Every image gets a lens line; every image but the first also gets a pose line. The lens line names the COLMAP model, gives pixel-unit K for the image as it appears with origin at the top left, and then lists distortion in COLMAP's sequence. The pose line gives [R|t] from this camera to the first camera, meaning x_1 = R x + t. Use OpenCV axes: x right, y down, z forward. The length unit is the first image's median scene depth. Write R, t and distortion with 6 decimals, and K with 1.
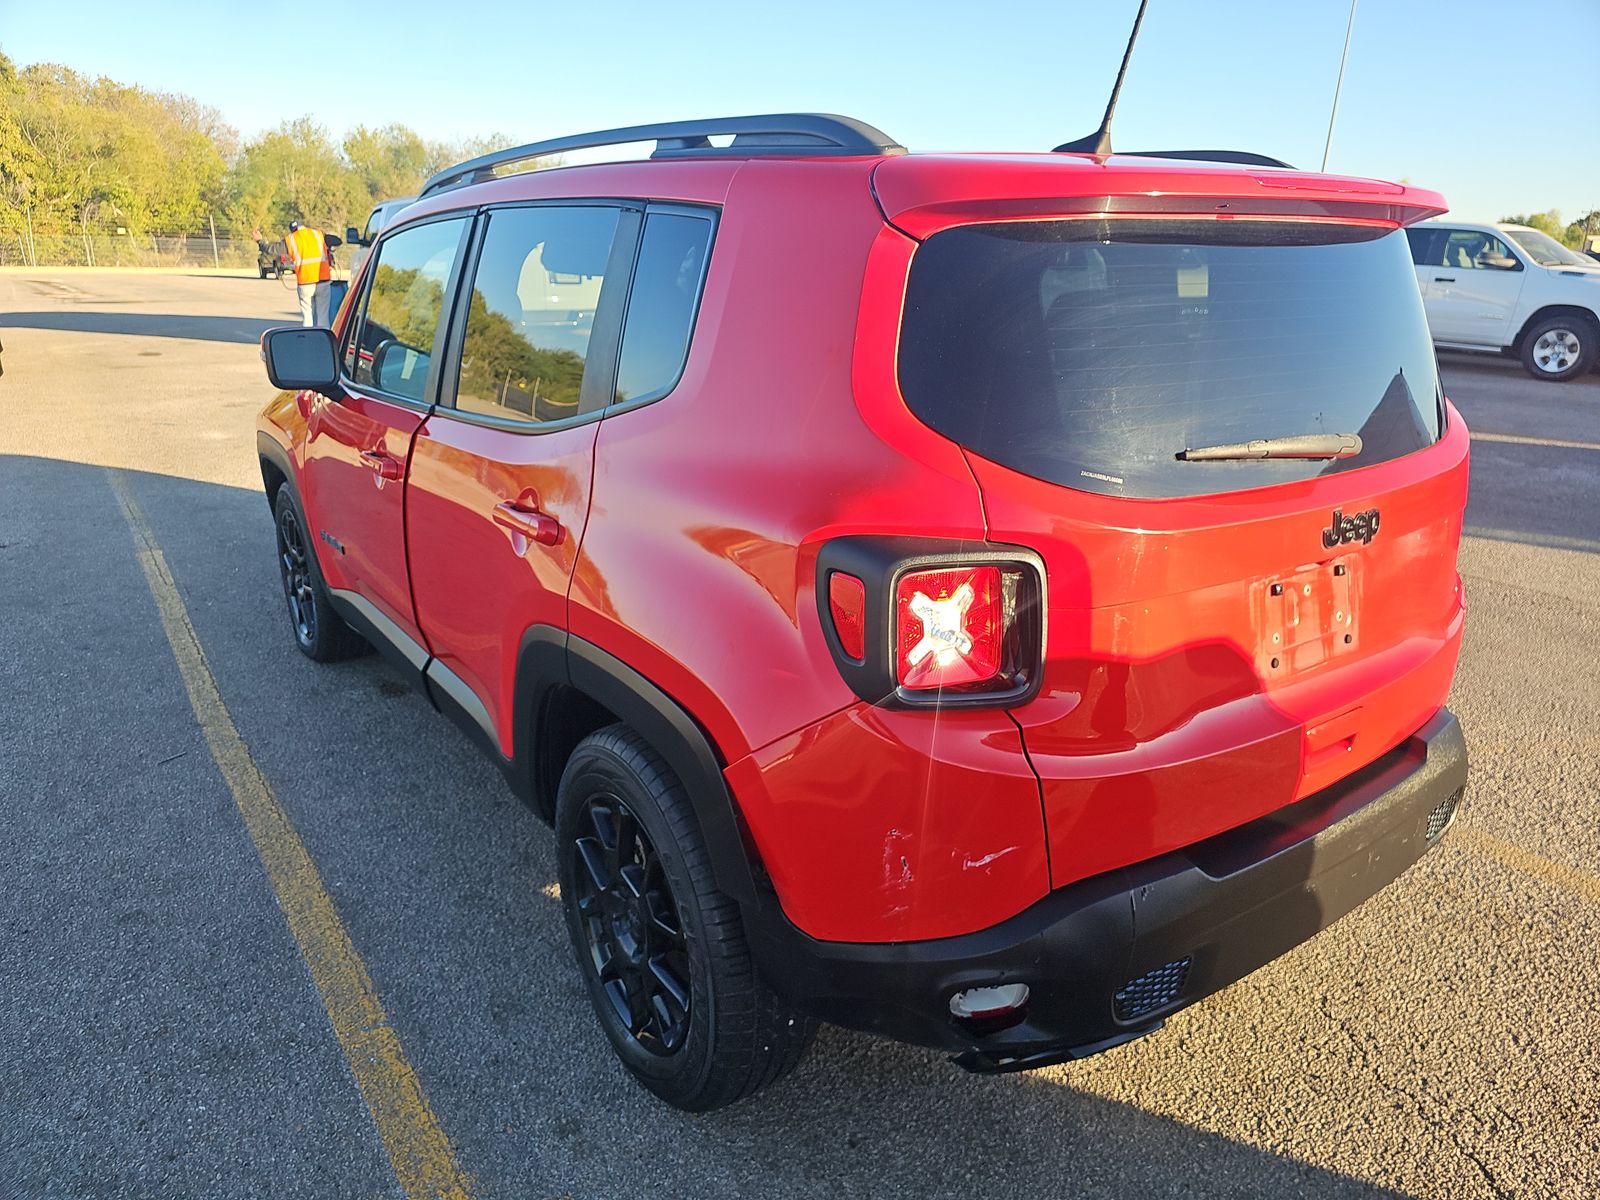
lens RADIAL K [[1063.8, 0, 793.1], [0, 1063.8, 614.1], [0, 0, 1]] dist [0.015332, -0.015858]
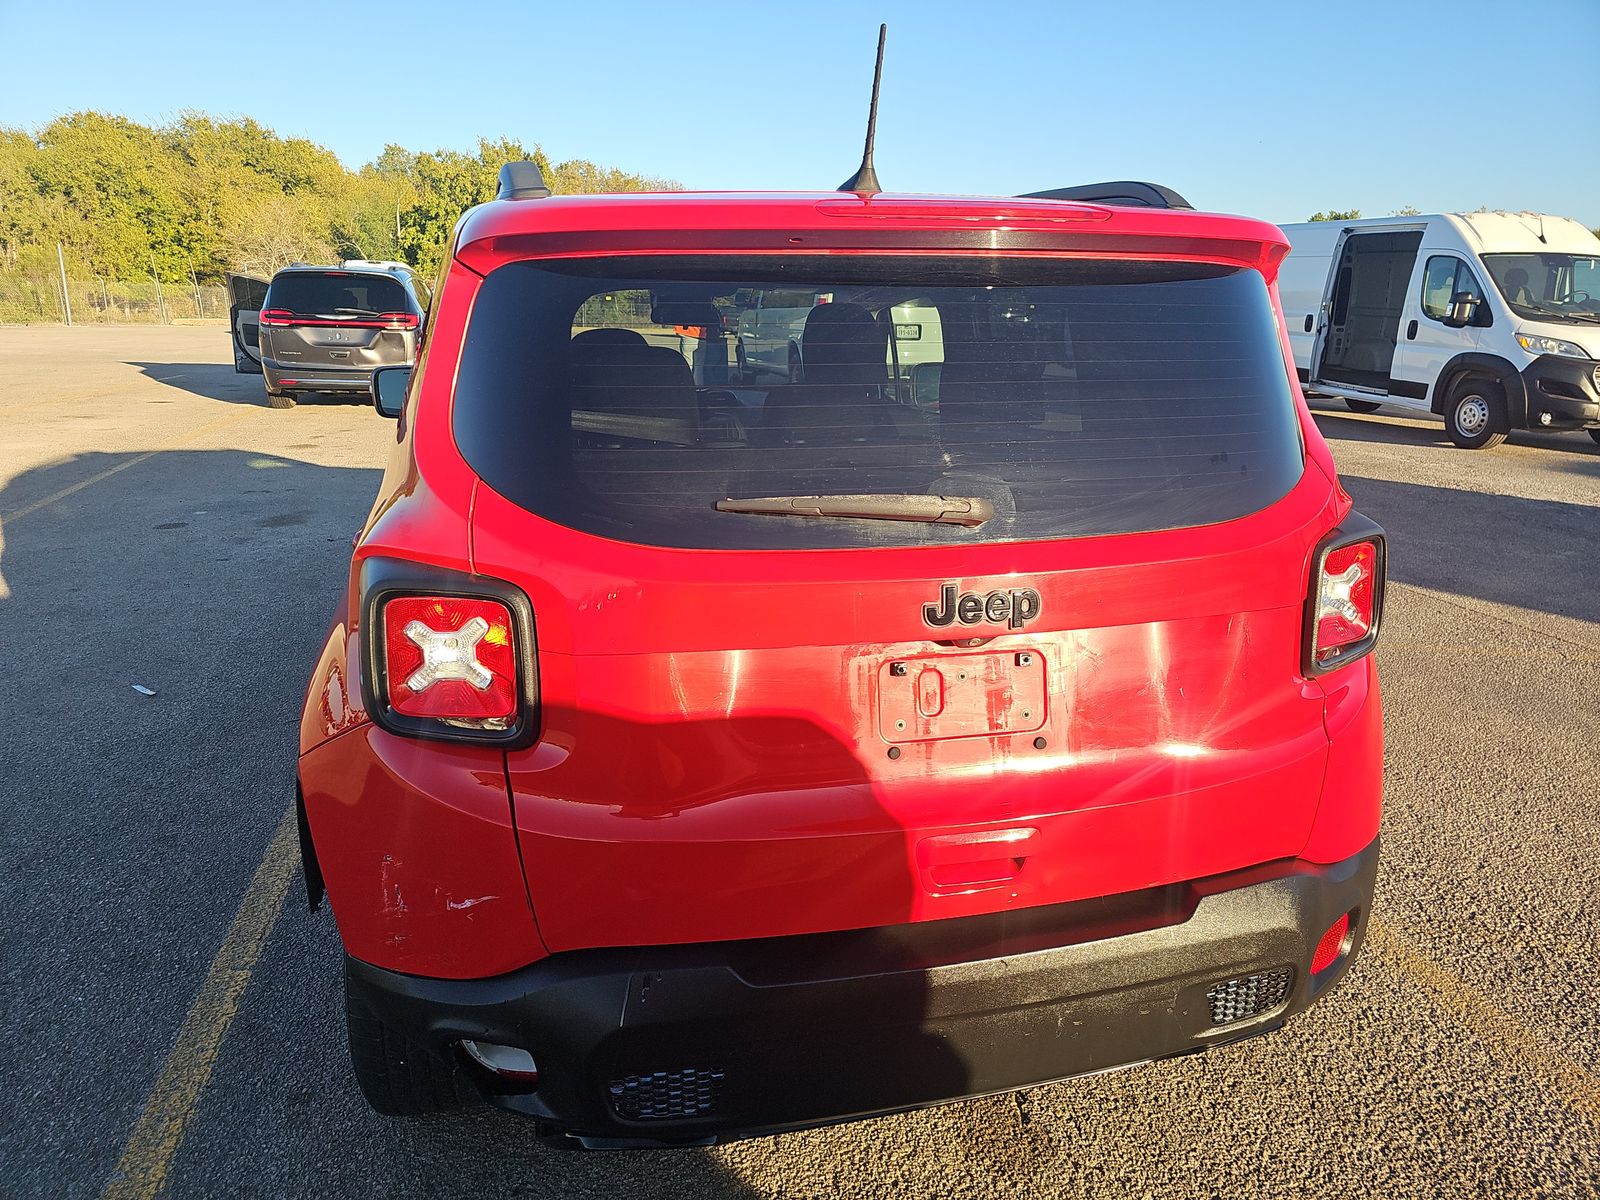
lens RADIAL K [[1063.8, 0, 800.8], [0, 1063.8, 589.4], [0, 0, 1]] dist [0.015332, -0.015858]
pose [[0.928409, 0.098042, -0.358390, 0.666727], [-0.122907, 0.991295, -0.047210, -0.037068], [0.350642, 0.087879, 0.932377, 0.155399]]
